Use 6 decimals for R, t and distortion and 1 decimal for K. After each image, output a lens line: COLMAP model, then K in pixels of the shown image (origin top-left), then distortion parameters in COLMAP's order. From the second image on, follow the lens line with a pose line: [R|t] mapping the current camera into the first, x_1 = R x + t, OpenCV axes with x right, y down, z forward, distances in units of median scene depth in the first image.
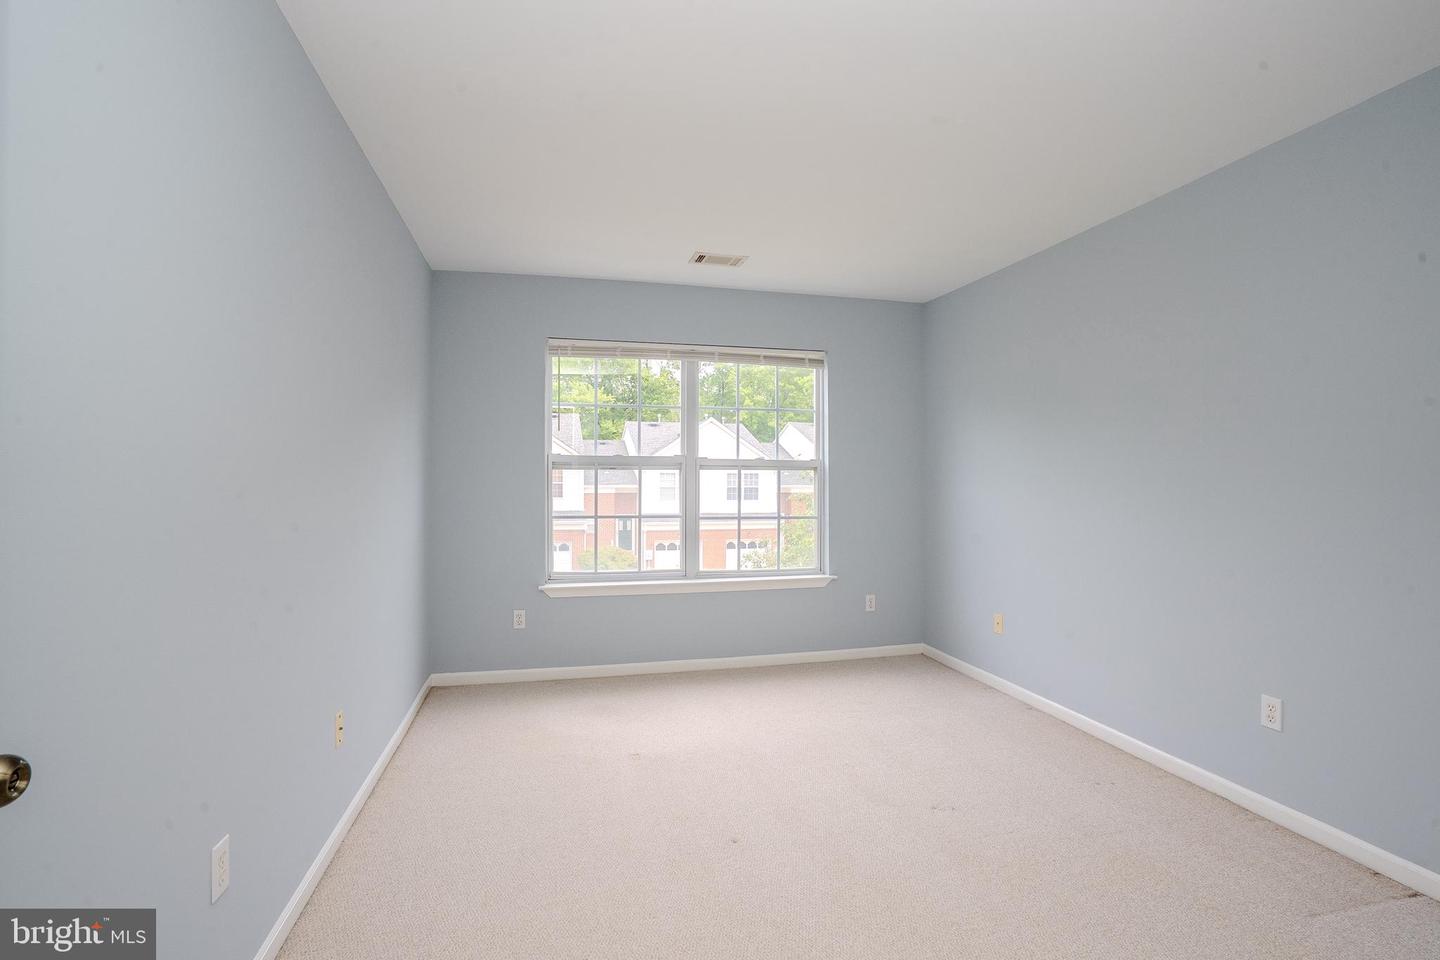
lens RADIAL K [[675.2, 0, 720.0], [0, 675.2, 480.0], [0, 0, 1]] dist [-0.069090, 0.028774]
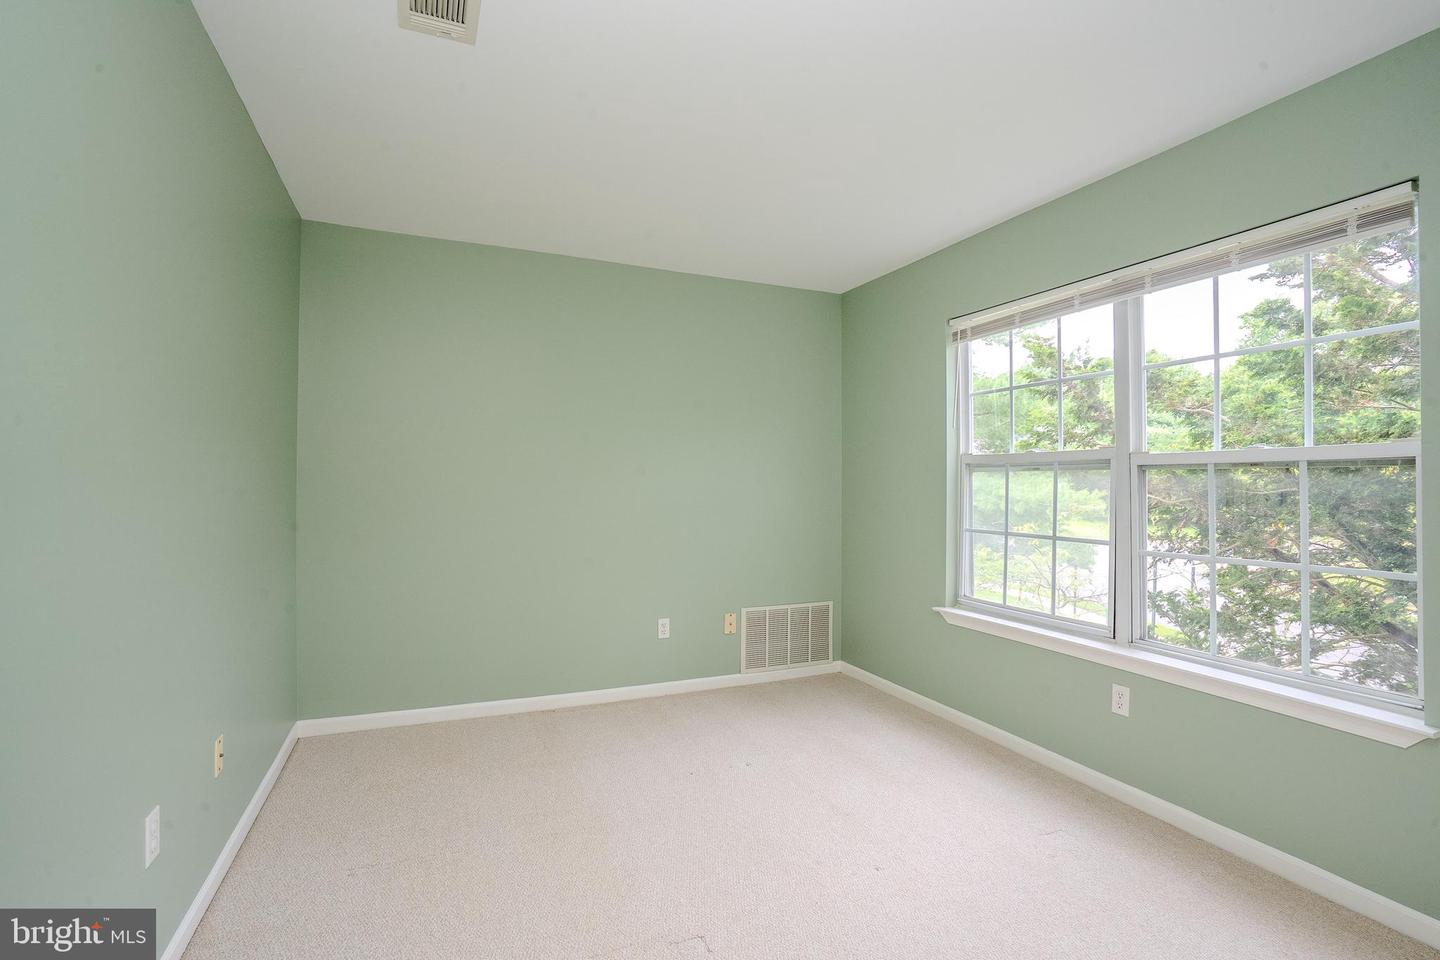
lens RADIAL K [[675.2, 0, 720.0], [0, 675.2, 480.0], [0, 0, 1]] dist [-0.069090, 0.028774]
pose [[0.170005, 0.002816, -0.985439, 0.495606], [-0.006155, 0.999979, 0.001796, -0.005489], [0.985424, 0.005760, 0.170019, 0.534139]]
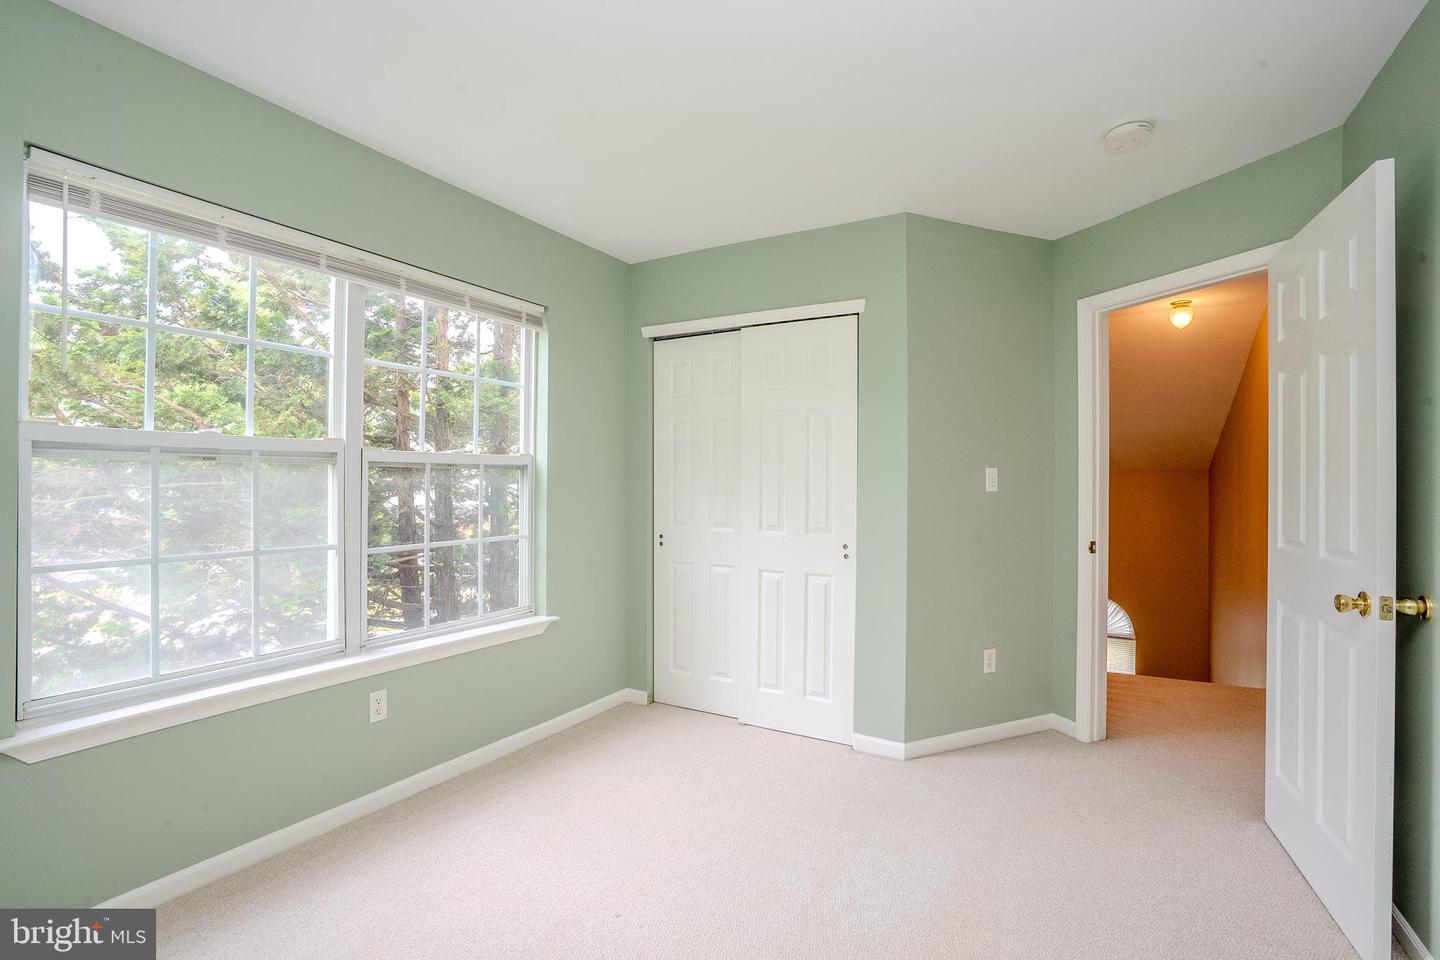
lens RADIAL K [[675.2, 0, 720.0], [0, 675.2, 480.0], [0, 0, 1]] dist [-0.069090, 0.028774]
pose [[0.683446, 0.012527, 0.729893, -0.249093], [-0.004552, 0.999906, -0.012899, 0.002712], [-0.729987, 0.005494, 0.683439, 0.384428]]
